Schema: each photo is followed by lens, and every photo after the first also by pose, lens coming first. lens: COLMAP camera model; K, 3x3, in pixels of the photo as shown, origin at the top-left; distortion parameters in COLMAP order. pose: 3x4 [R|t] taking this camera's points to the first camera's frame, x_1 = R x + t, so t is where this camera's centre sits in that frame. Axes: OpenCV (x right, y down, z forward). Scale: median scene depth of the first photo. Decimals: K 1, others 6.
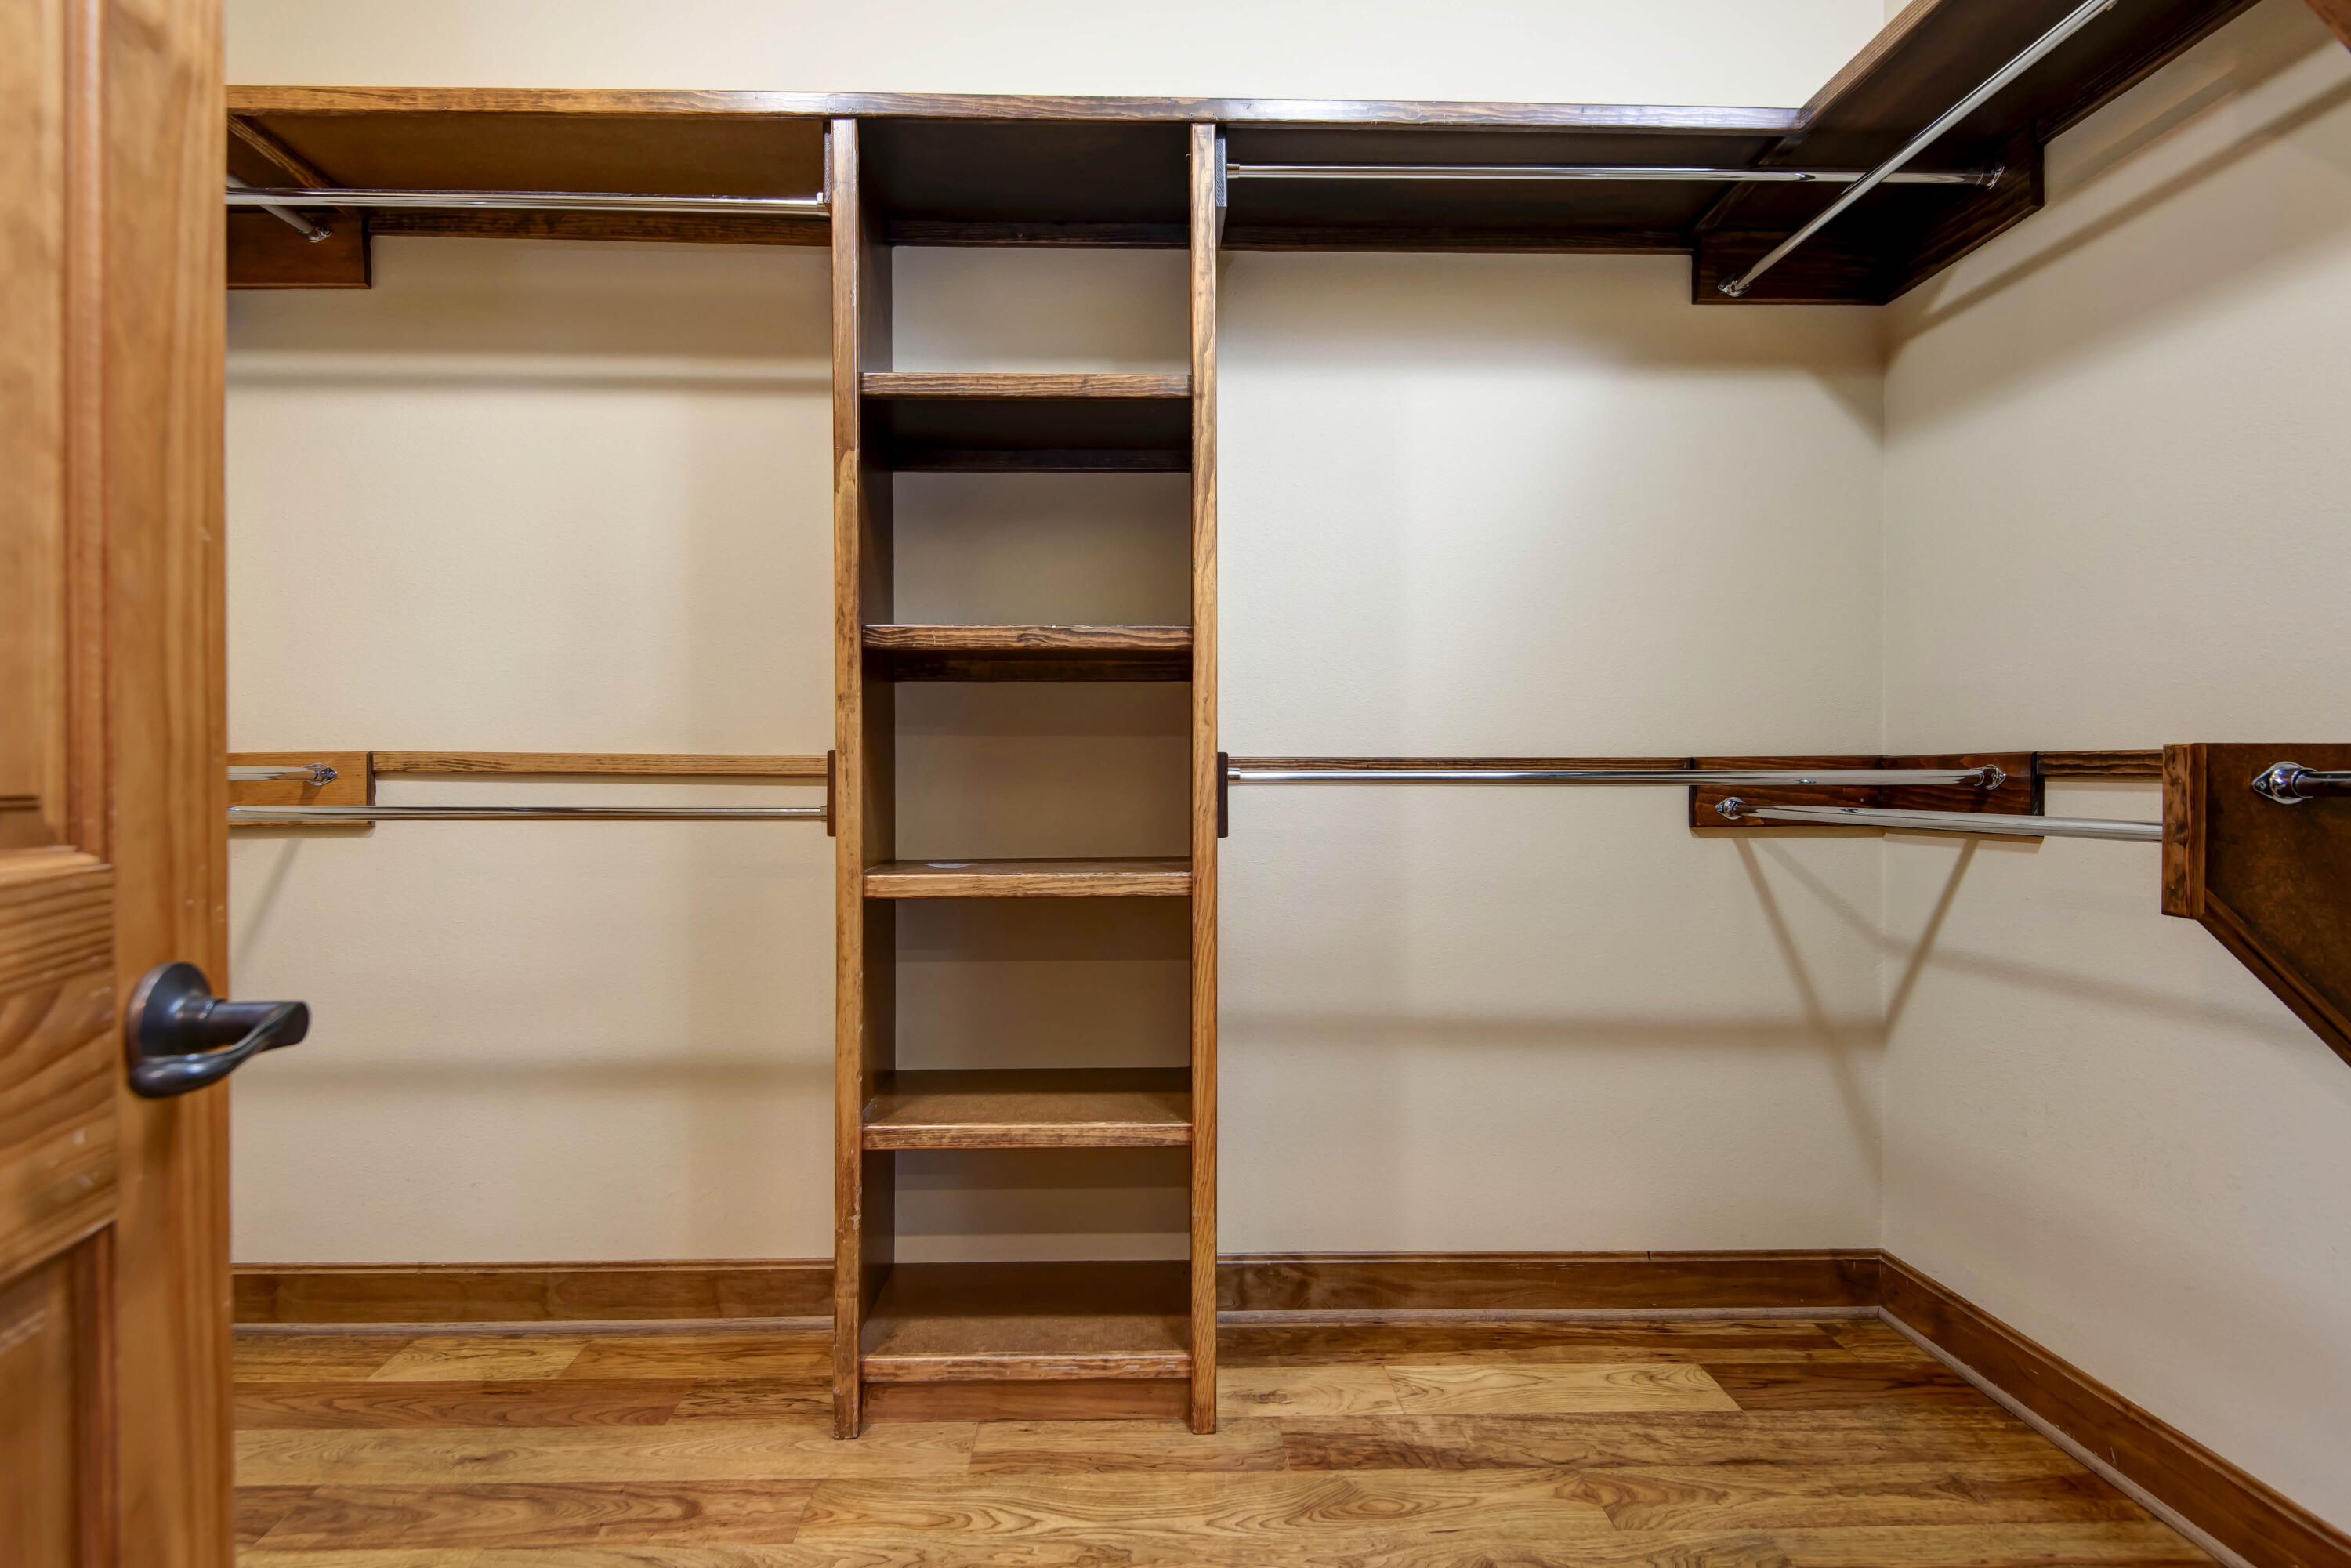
lens RADIAL K [[1162.1, 0, 1175.5], [0, 1162.1, 784.0], [0, 0, 1]] dist [0.017686, 0.000072]
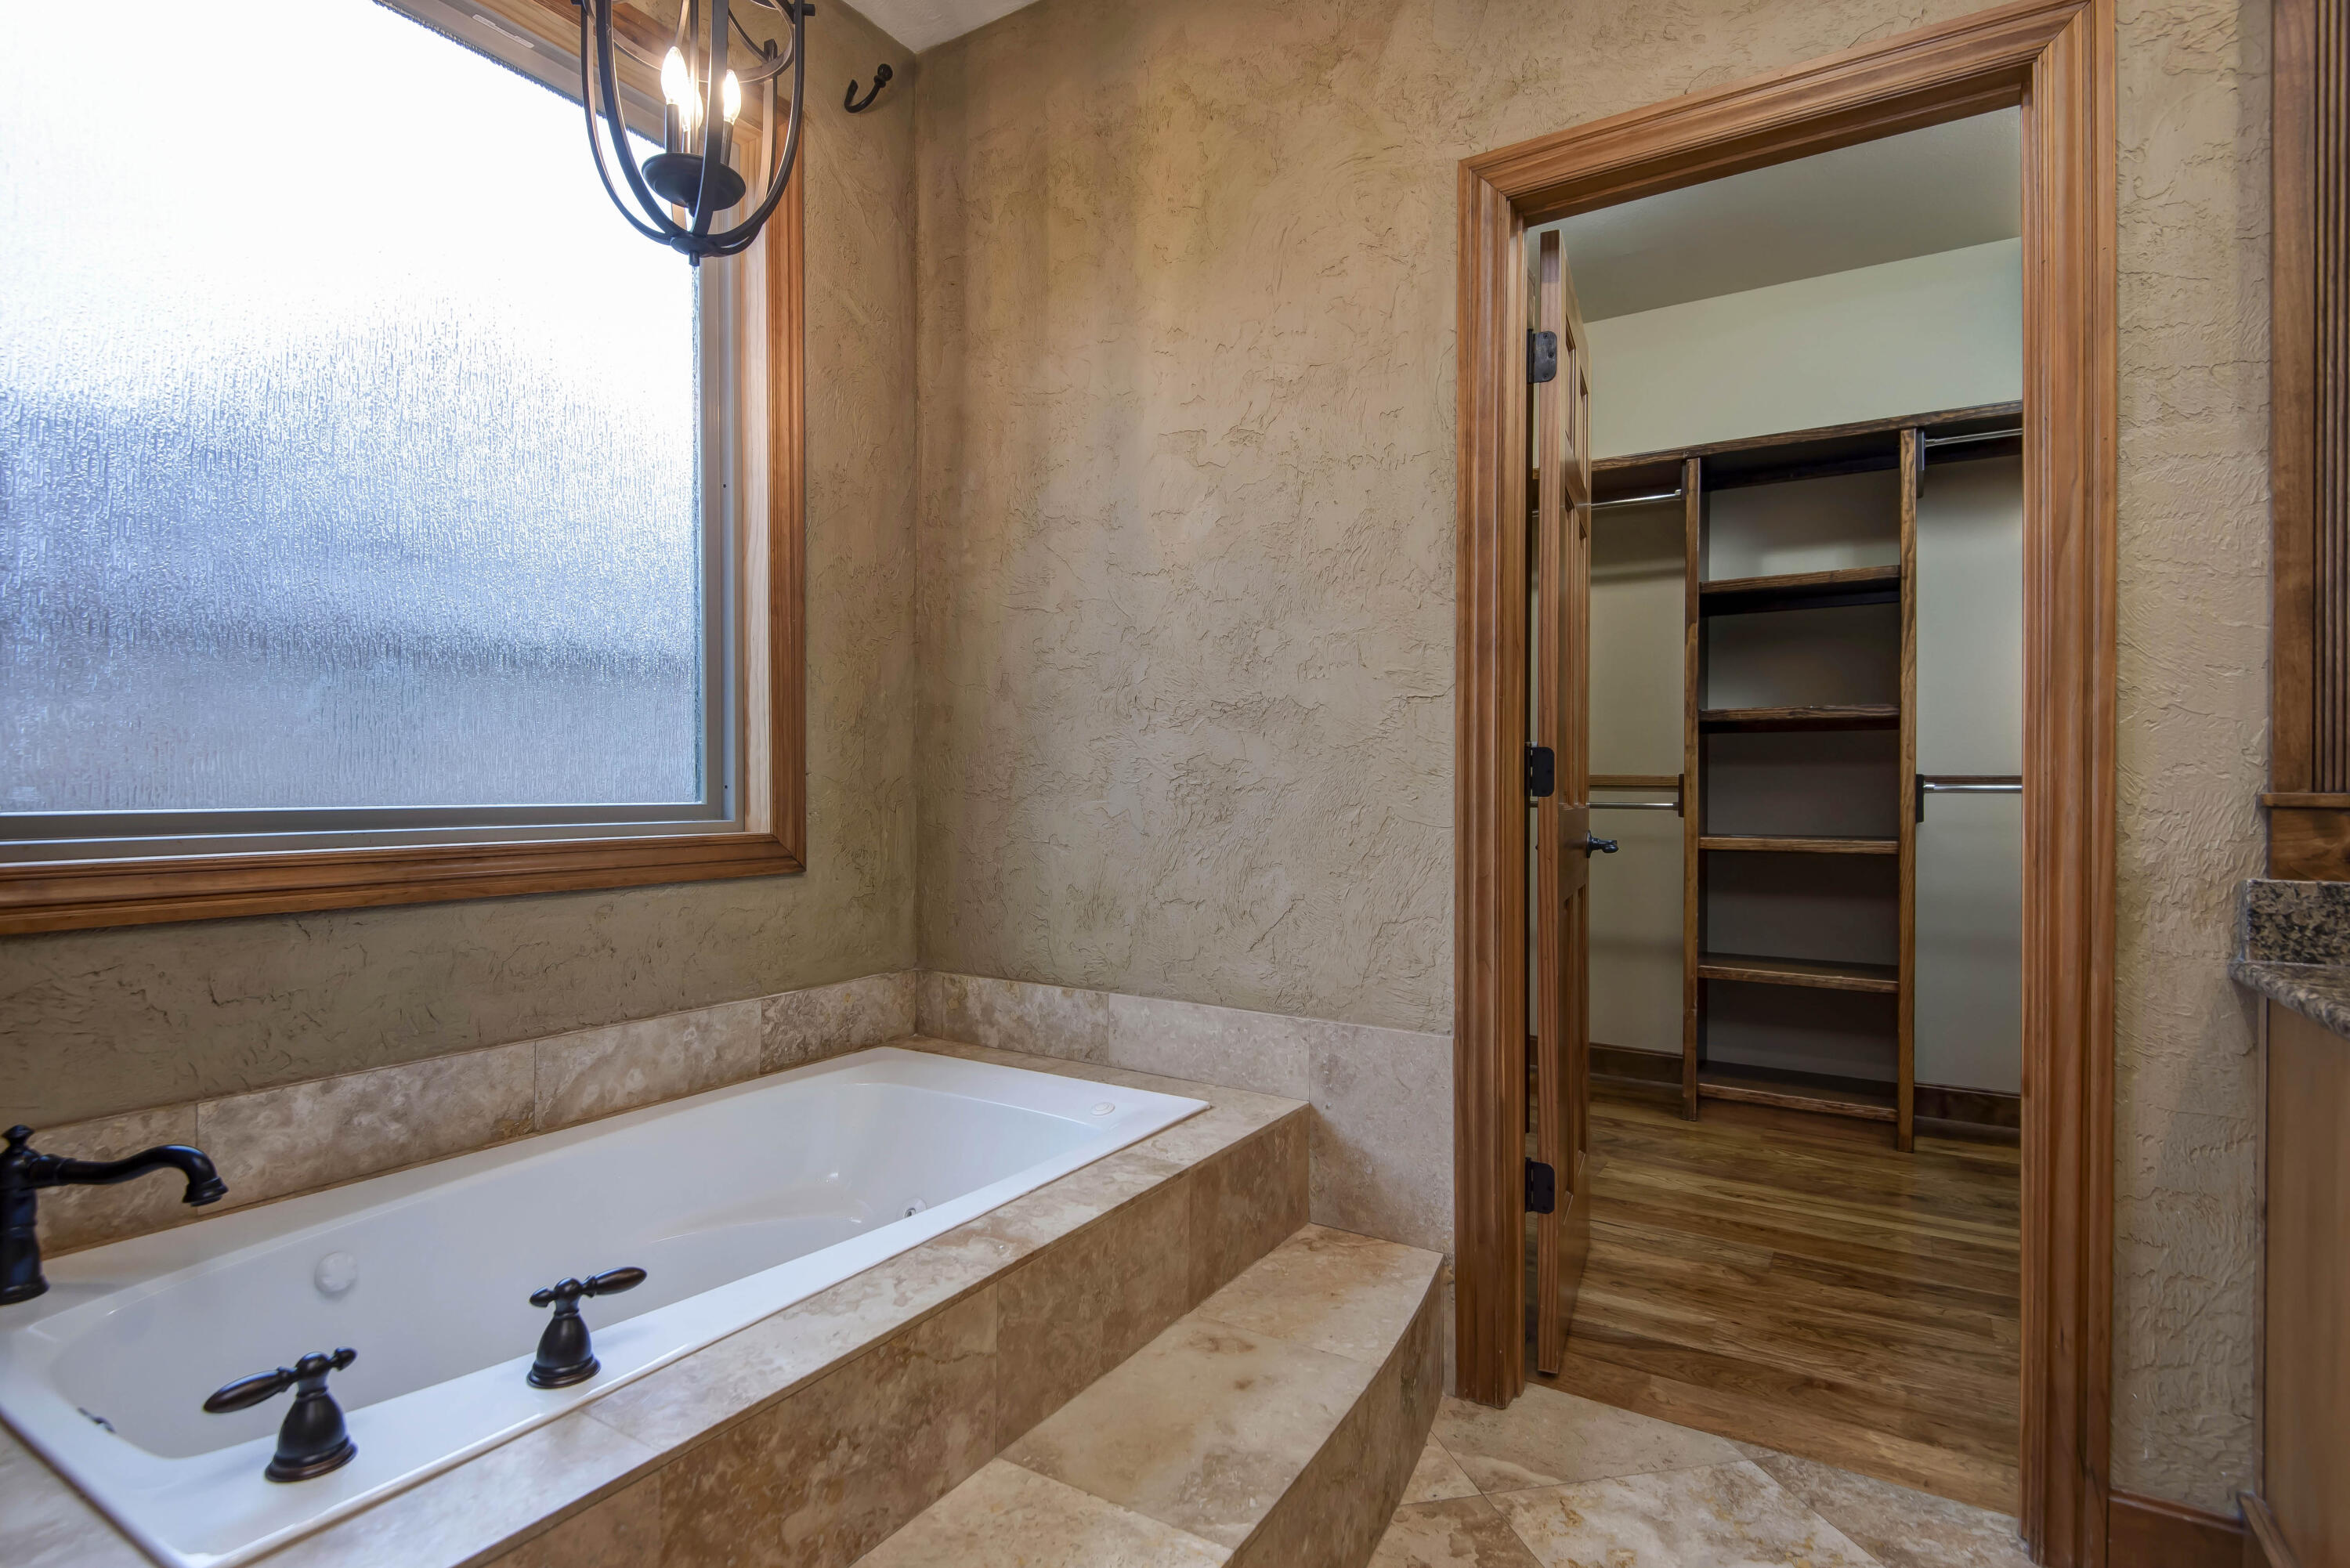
lens RADIAL K [[1161.6, 0, 1175.0], [0, 1161.6, 784.0], [0, 0, 1]] dist [0.017686, 0.000072]
pose [[0.824554, 0.004259, -0.565767, 0.114217], [-0.006864, 0.999973, -0.002476, -0.000543], [0.565742, 0.005925, 0.824561, -1.117479]]
